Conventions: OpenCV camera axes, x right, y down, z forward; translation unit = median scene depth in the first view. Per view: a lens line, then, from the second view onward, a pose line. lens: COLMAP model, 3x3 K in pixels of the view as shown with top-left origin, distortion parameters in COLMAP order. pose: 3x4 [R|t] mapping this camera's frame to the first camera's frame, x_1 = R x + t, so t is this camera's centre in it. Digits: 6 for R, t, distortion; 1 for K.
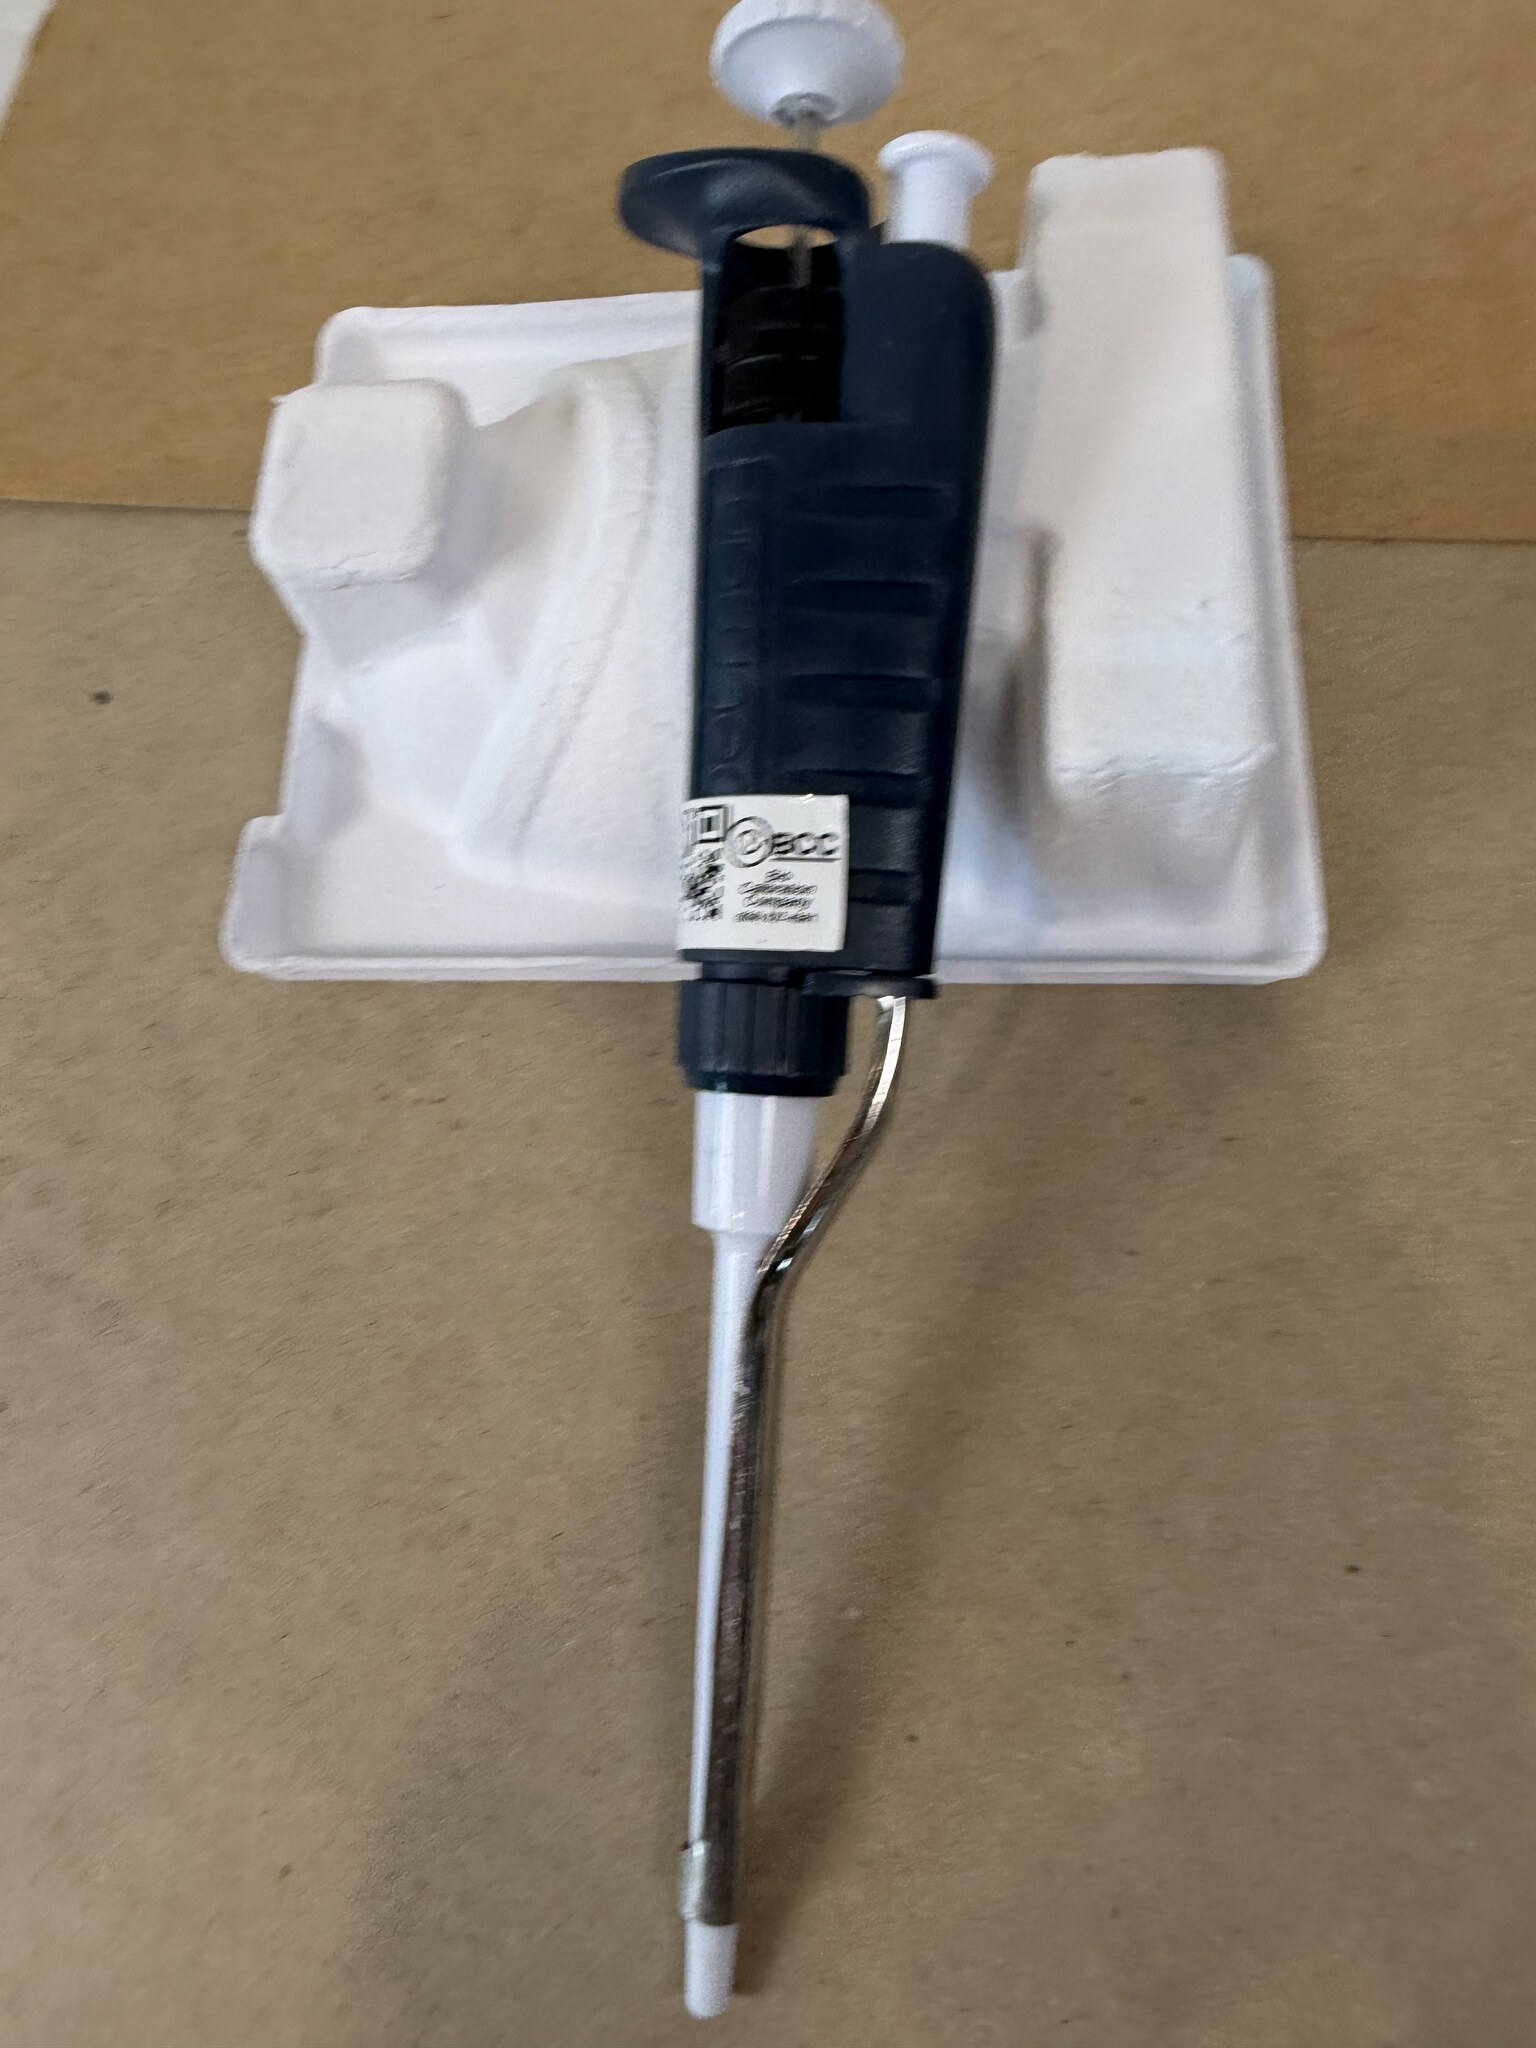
lens RADIAL K [[1444.1, 0, 799.4], [0, 1444.1, 854.8], [0, 0, 1]] dist [-0.000613, 0.001429]
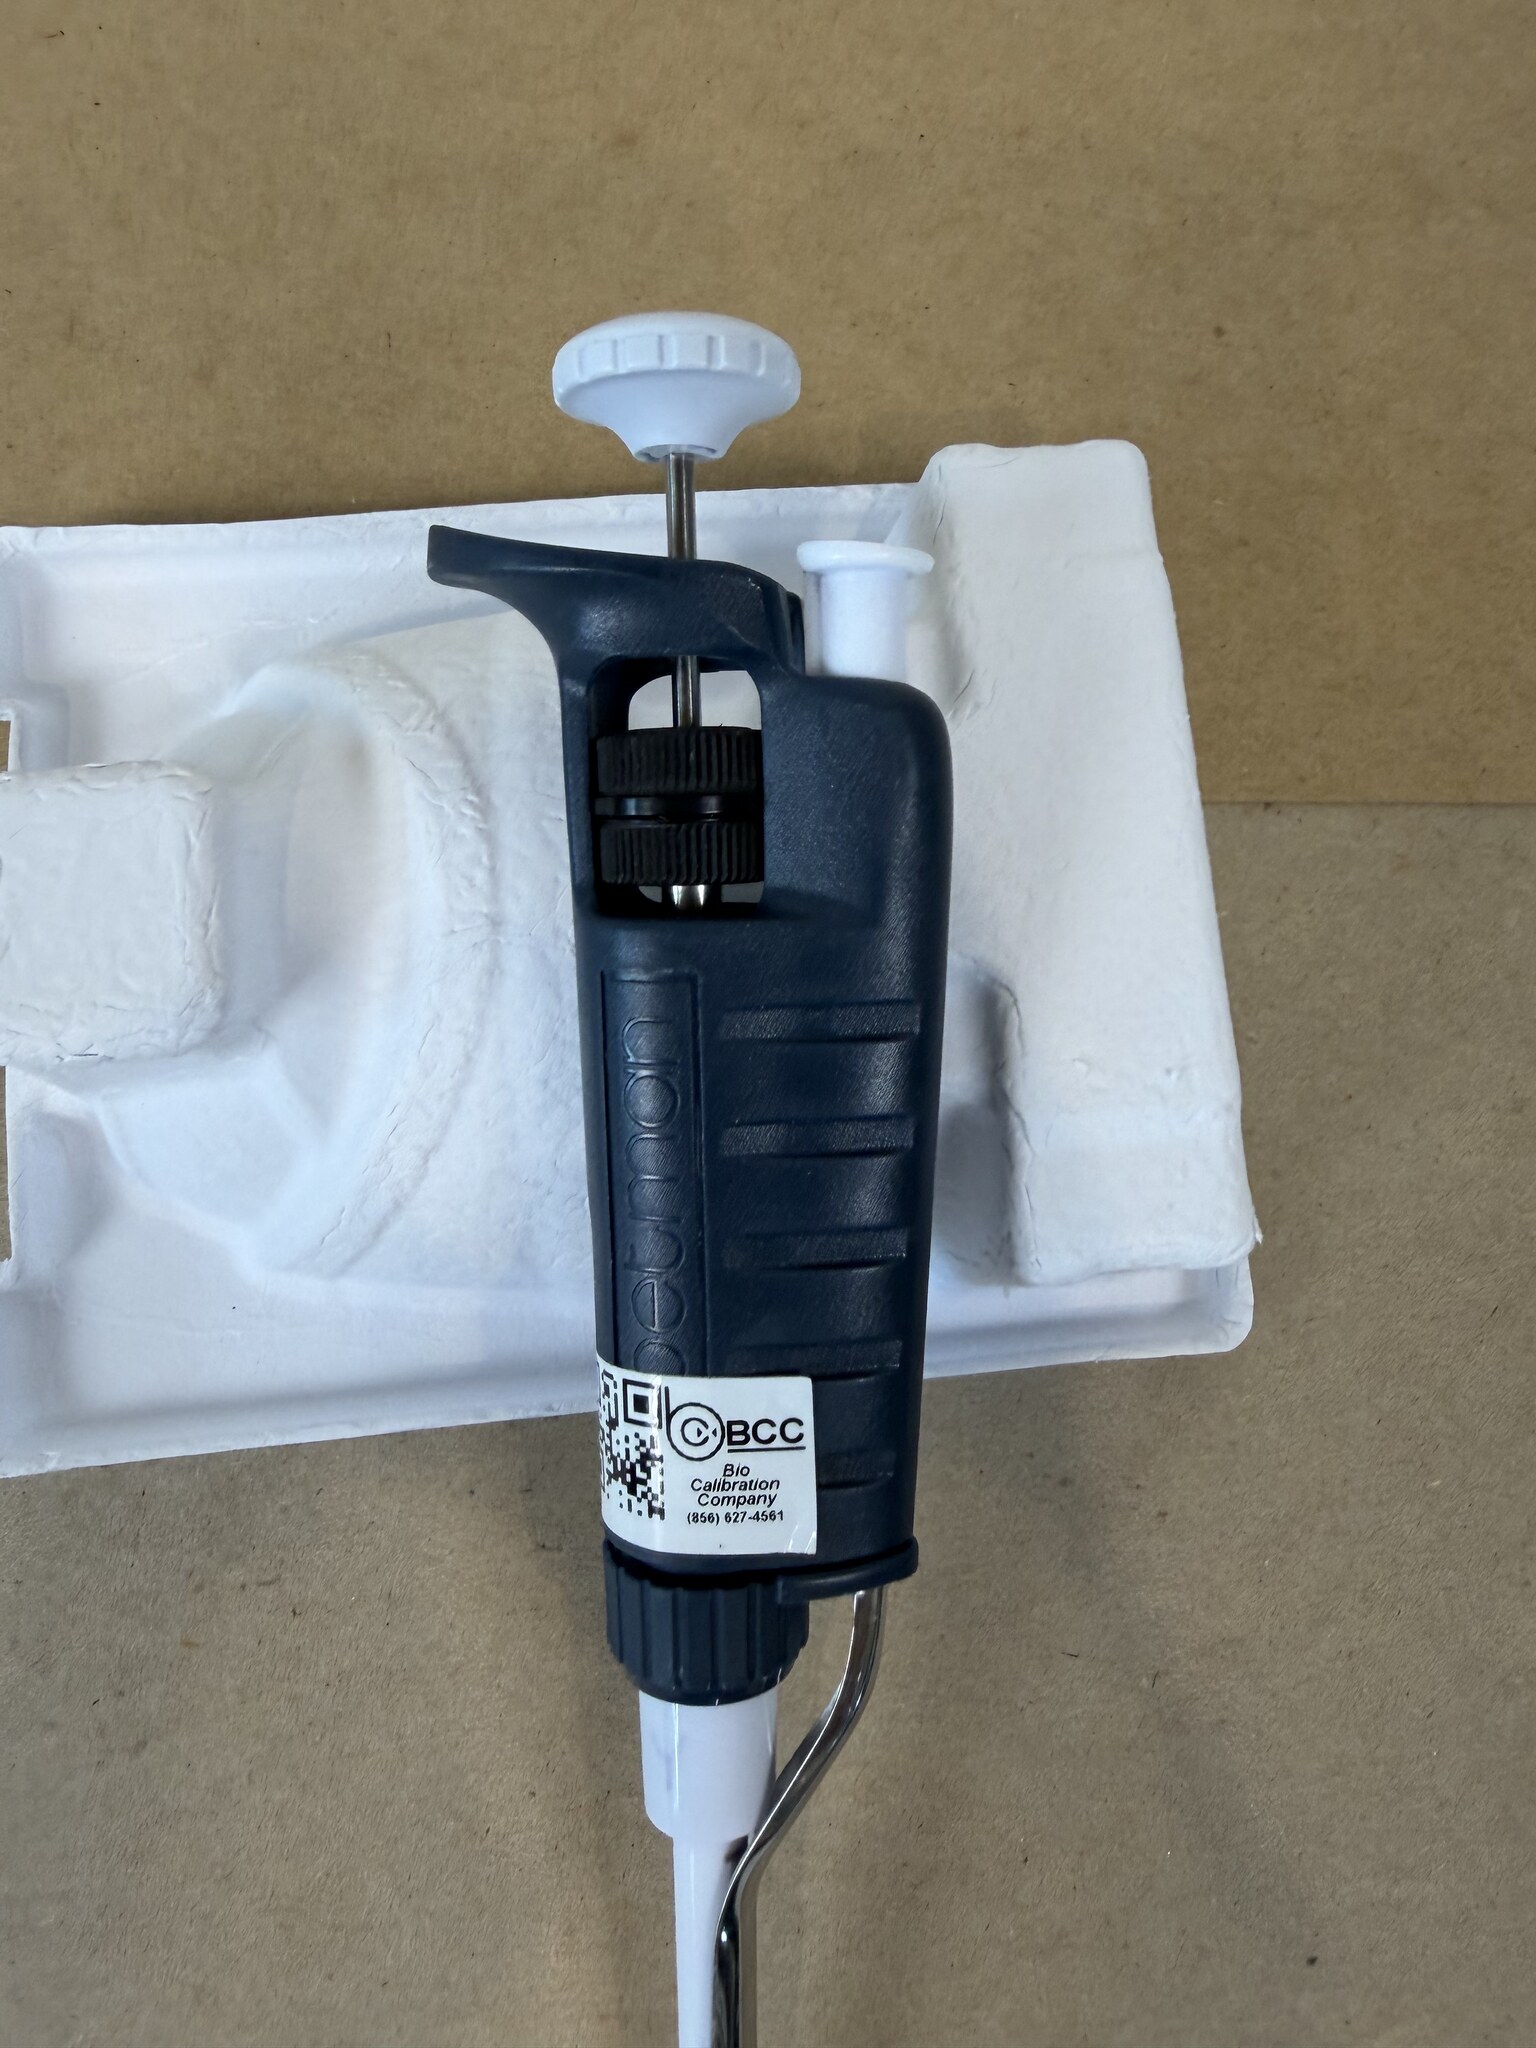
lens RADIAL K [[1513.1, 0, 780.0], [0, 1513.1, 863.6], [0, 0, 1]] dist [0.006806, 0.007920]
pose [[0.971738, -0.081624, 0.221499, -0.135013], [0.045959, 0.985779, 0.161638, -0.405162], [-0.231543, -0.146890, 0.961671, 0.160291]]
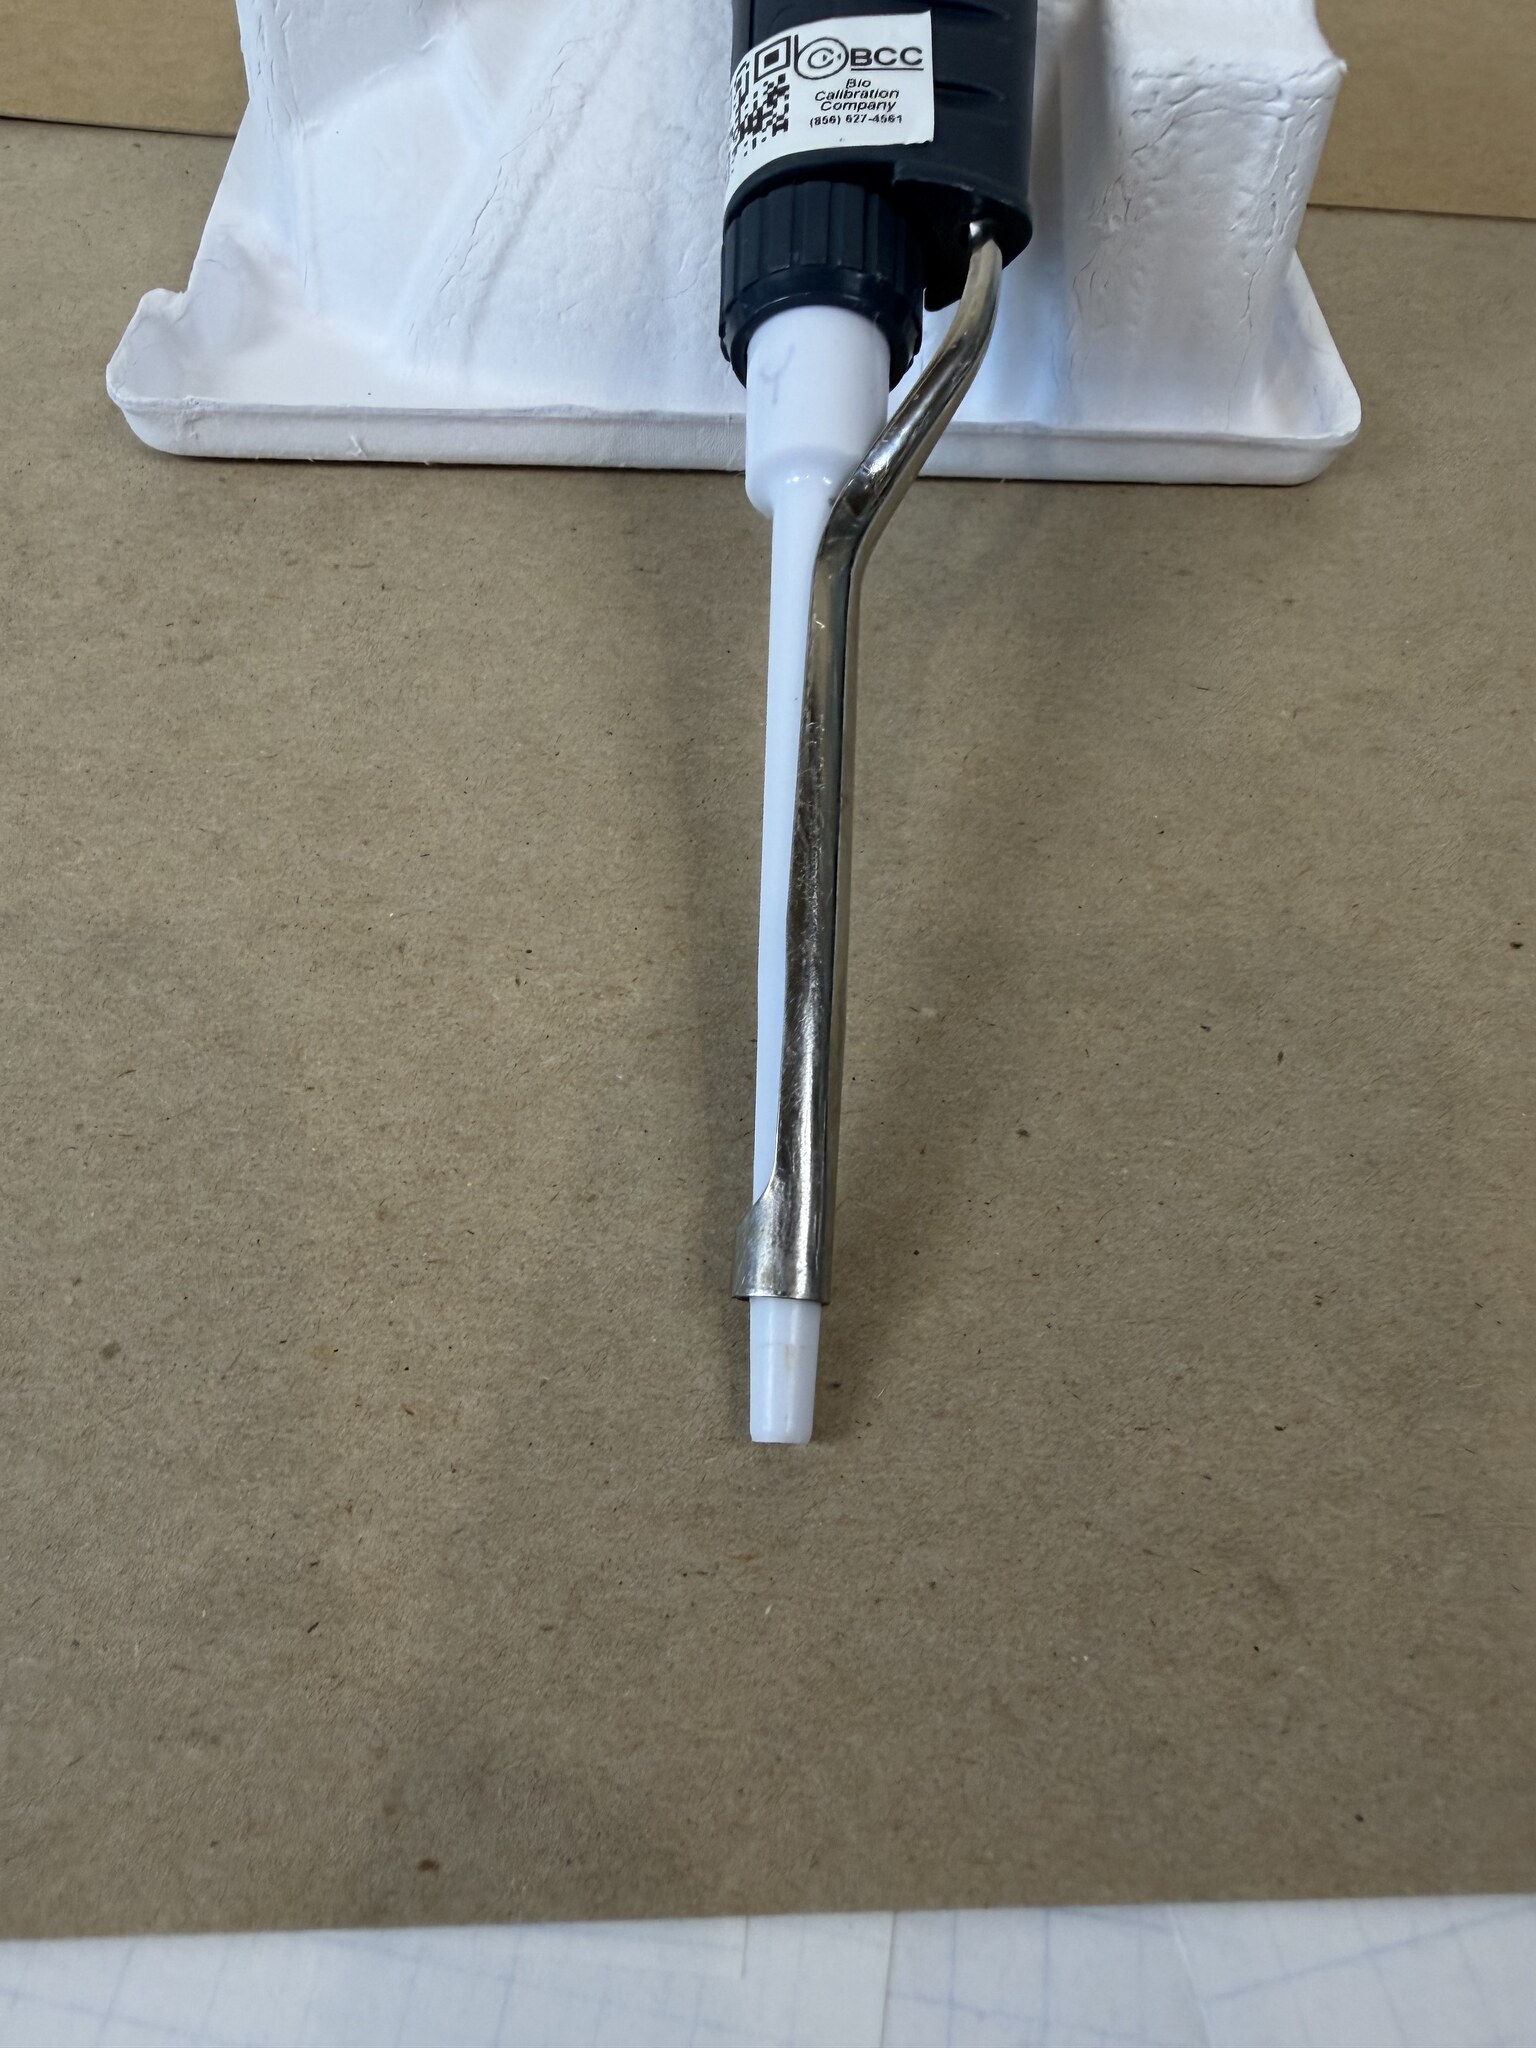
lens RADIAL K [[1513.1, 0, 780.0], [0, 1513.1, 863.6], [0, 0, 1]] dist [0.006806, 0.007920]
pose [[0.982965, 0.052995, 0.175987, -0.174900], [0.000486, 0.956775, -0.290830, 0.638174], [-0.183792, 0.285961, 0.940450, 0.216046]]
